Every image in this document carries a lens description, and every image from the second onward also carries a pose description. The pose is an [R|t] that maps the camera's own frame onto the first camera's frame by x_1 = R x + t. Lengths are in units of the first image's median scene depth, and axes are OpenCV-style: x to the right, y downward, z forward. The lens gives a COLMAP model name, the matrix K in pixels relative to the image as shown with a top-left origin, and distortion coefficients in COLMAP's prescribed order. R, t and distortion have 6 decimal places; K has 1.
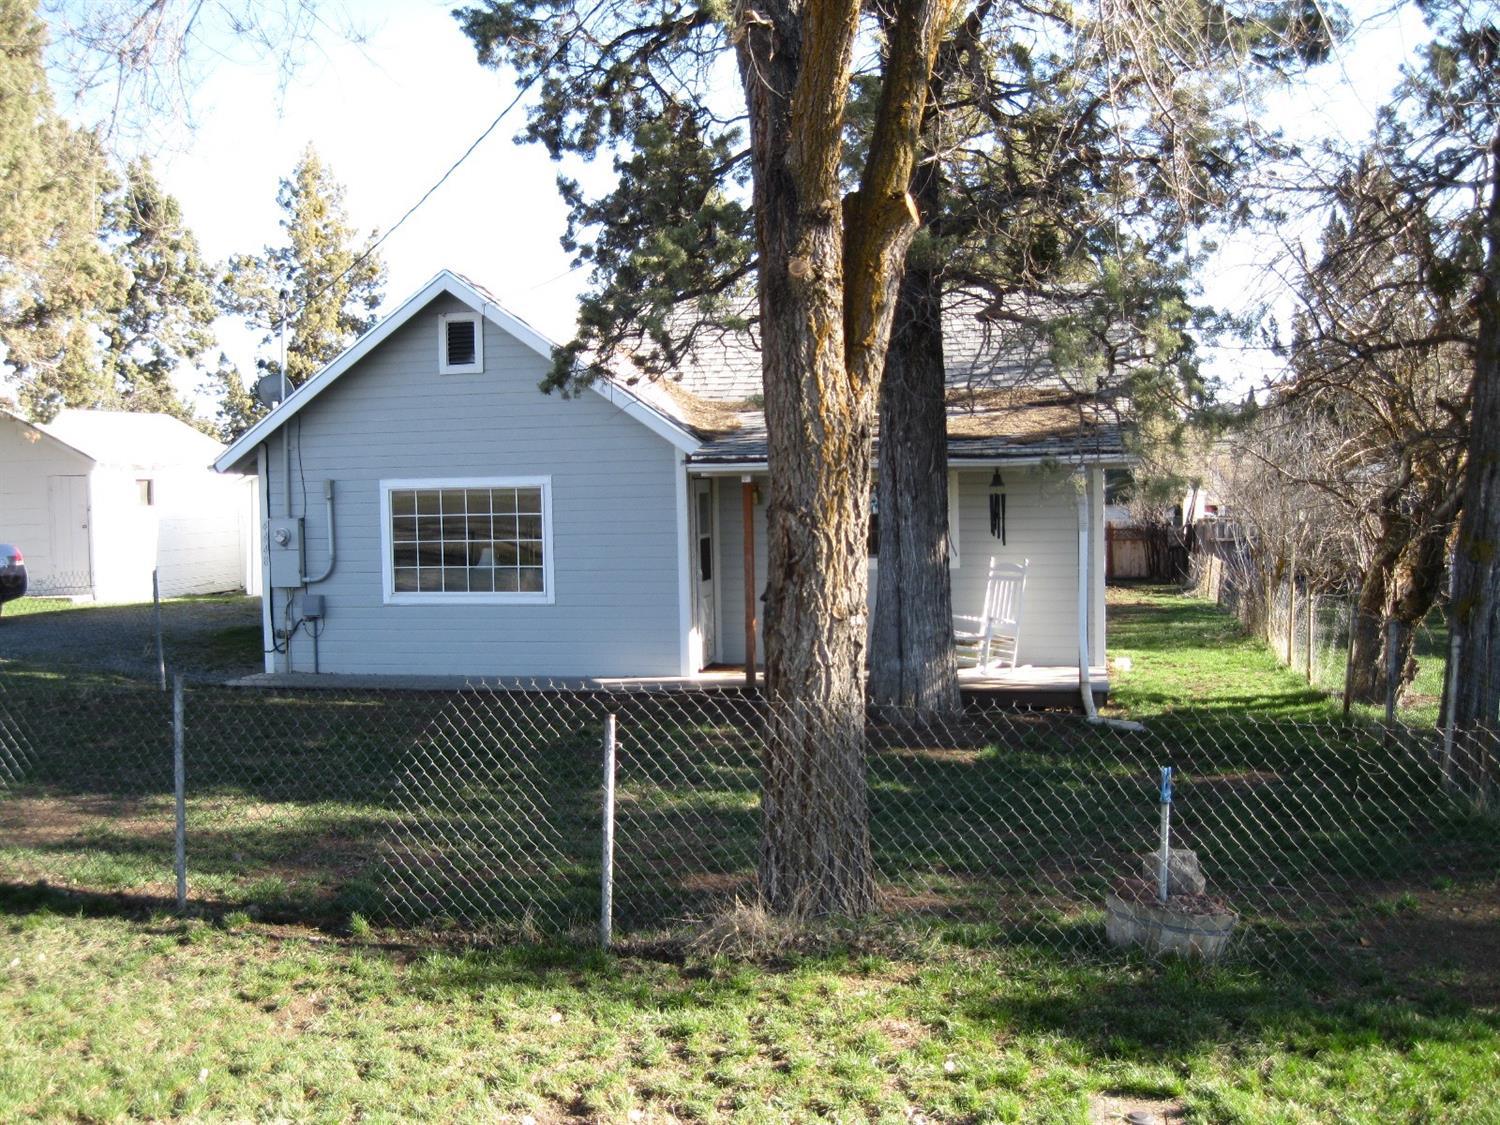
lens RADIAL K [[1523.4, 0, 744.5], [0, 1523.4, 556.2], [0, 0, 1]] dist [-0.122417, 0.000000]
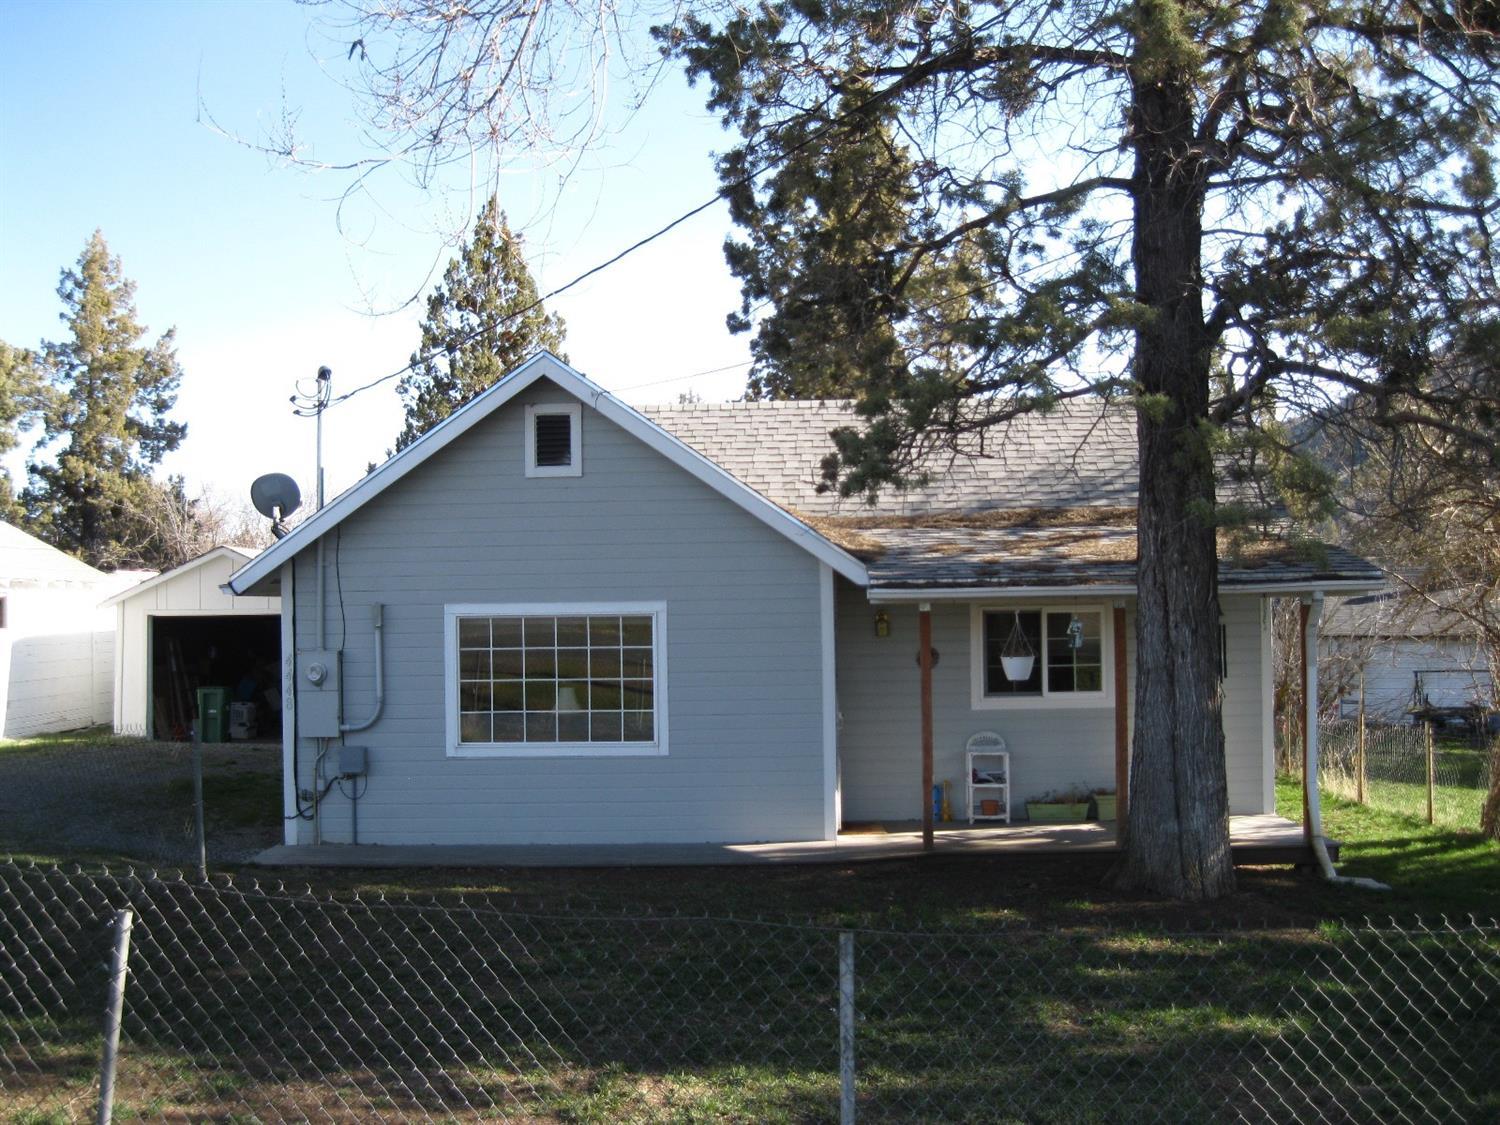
lens RADIAL K [[1523.4, 0, 754.4], [0, 1523.4, 562.7], [0, 0, 1]] dist [-0.122417, 0.000000]
pose [[0.981412, 0.010249, 0.191639, -0.232062], [0.004229, 0.997176, -0.074987, -0.010923], [-0.191867, 0.074403, 0.978597, 0.166609]]
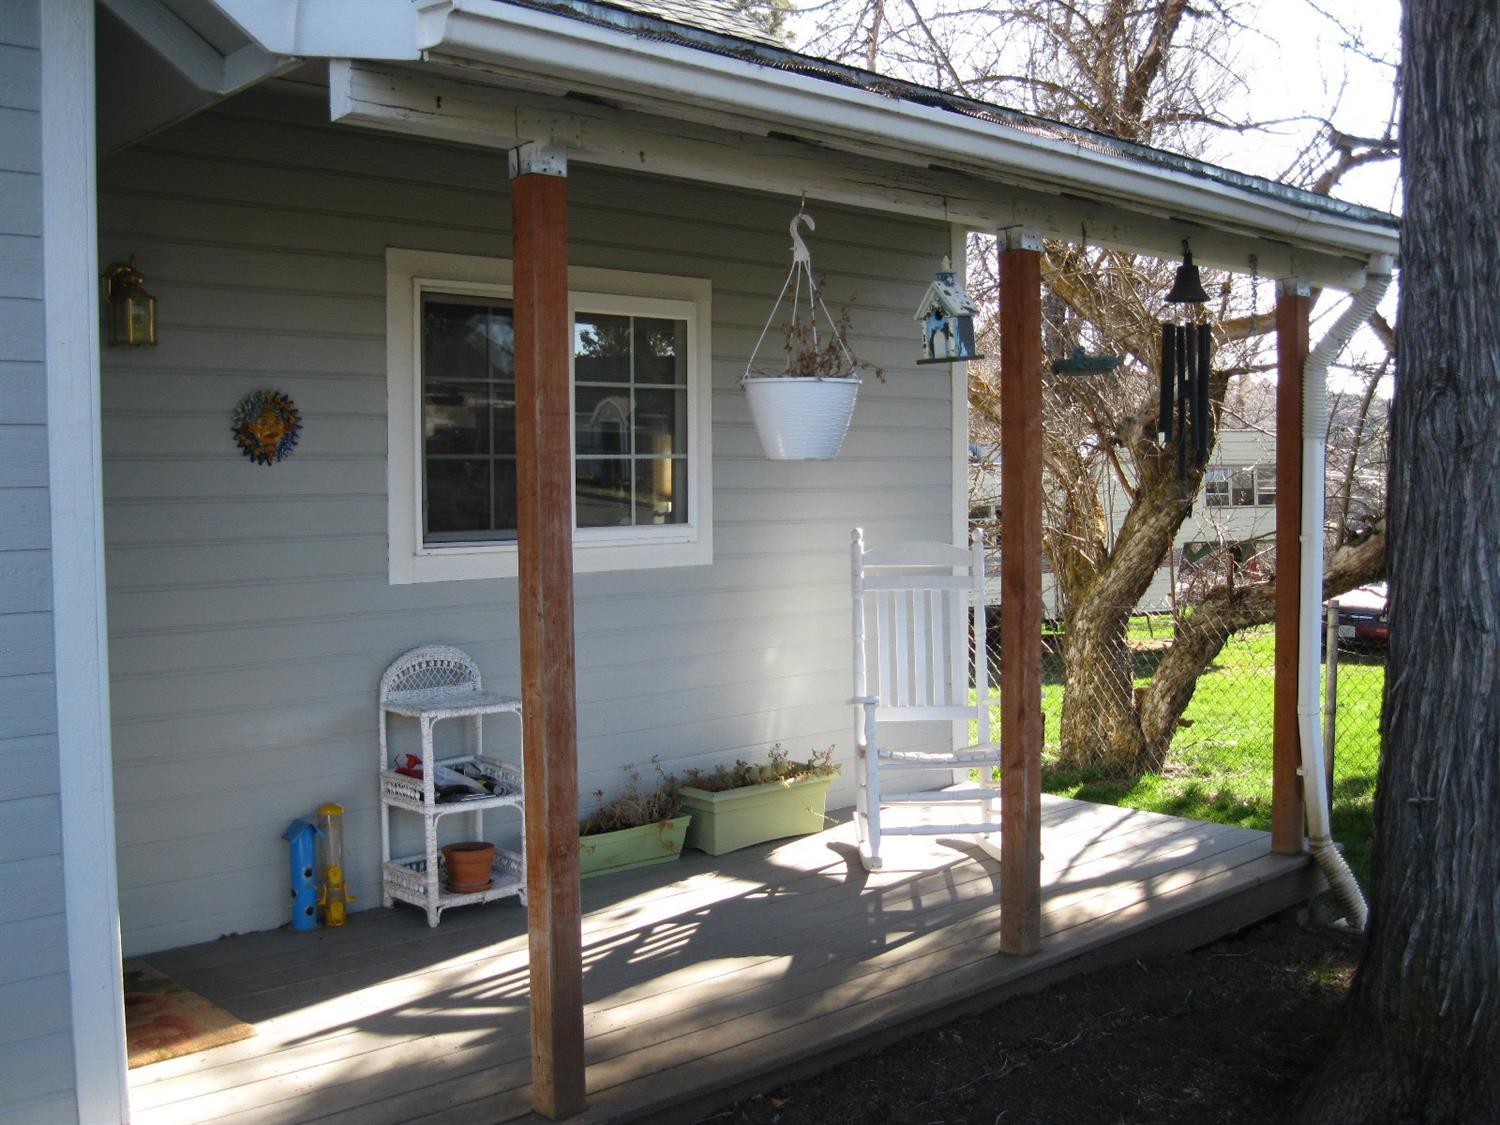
lens RADIAL K [[1523.4, 0, 754.8], [0, 1523.4, 561.5], [0, 0, 1]] dist [-0.122417, 0.000000]
pose [[0.561580, -0.030215, 0.826870, -0.143892], [0.037307, 0.999241, 0.011176, 0.003459], [-0.826581, 0.024572, 0.562281, 0.778734]]
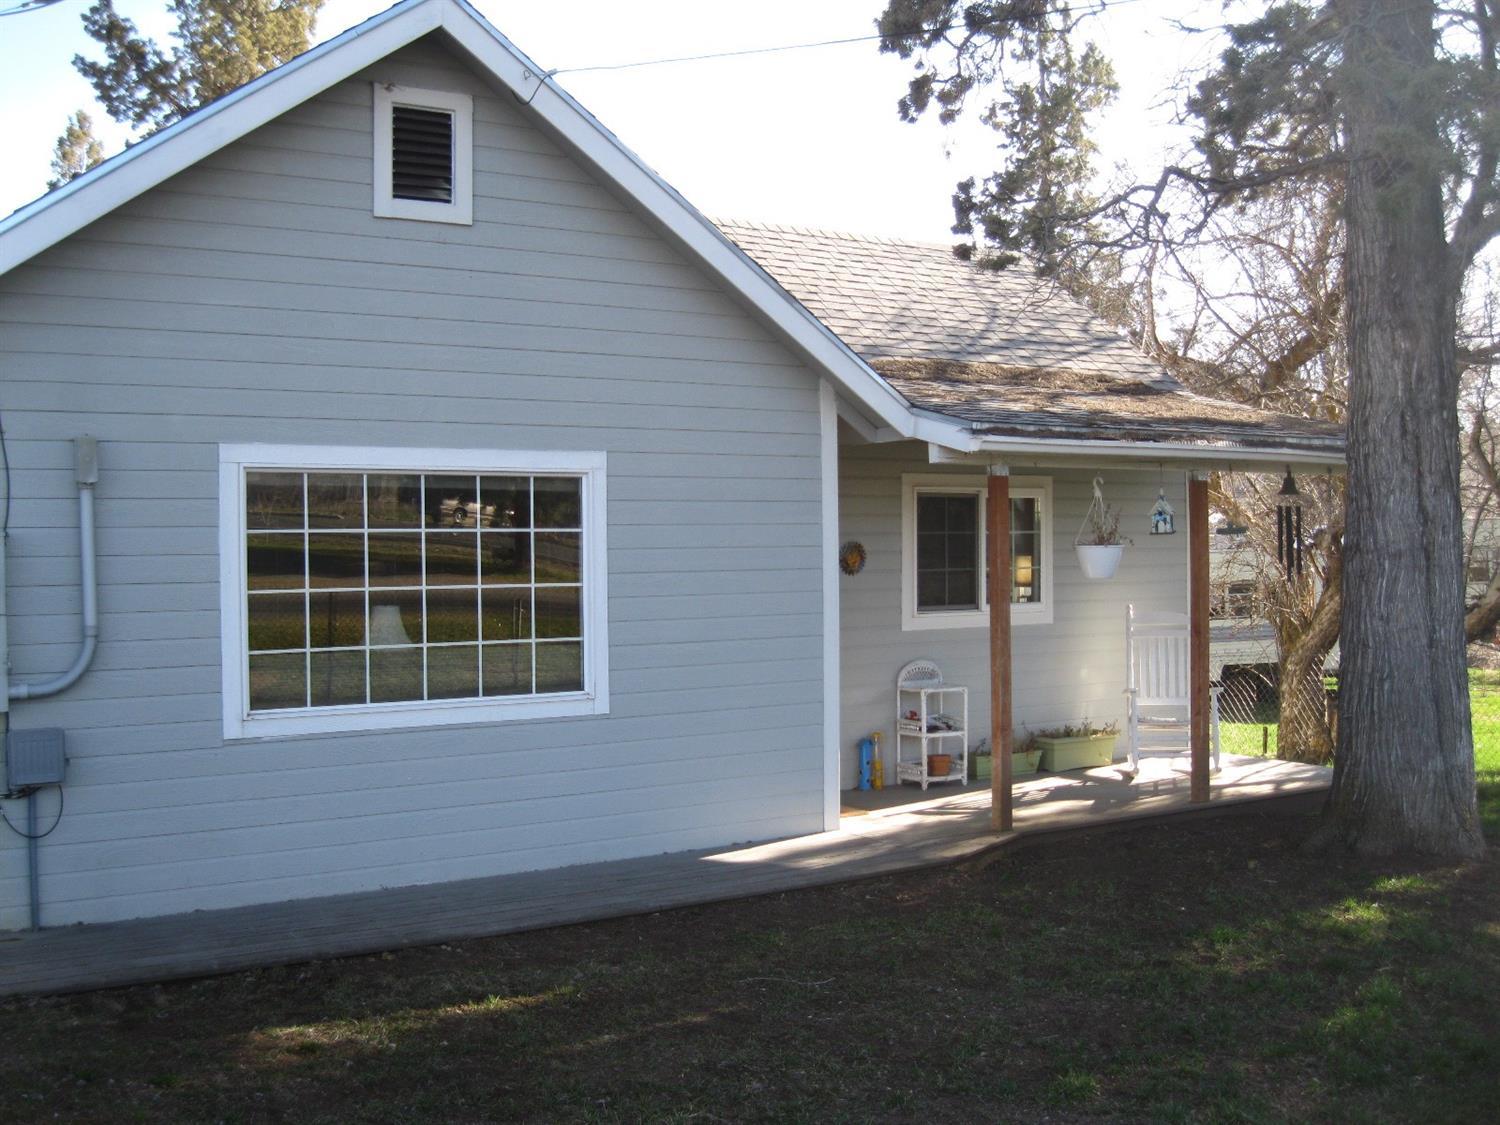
lens RADIAL K [[1523.4, 0, 746.8], [0, 1523.4, 564.5], [0, 0, 1]] dist [-0.122417, 0.000000]
pose [[0.717220, 0.004834, 0.696830, -0.421745], [0.030753, 0.998782, -0.038581, 0.003409], [-0.696167, 0.049100, 0.716198, 0.598180]]
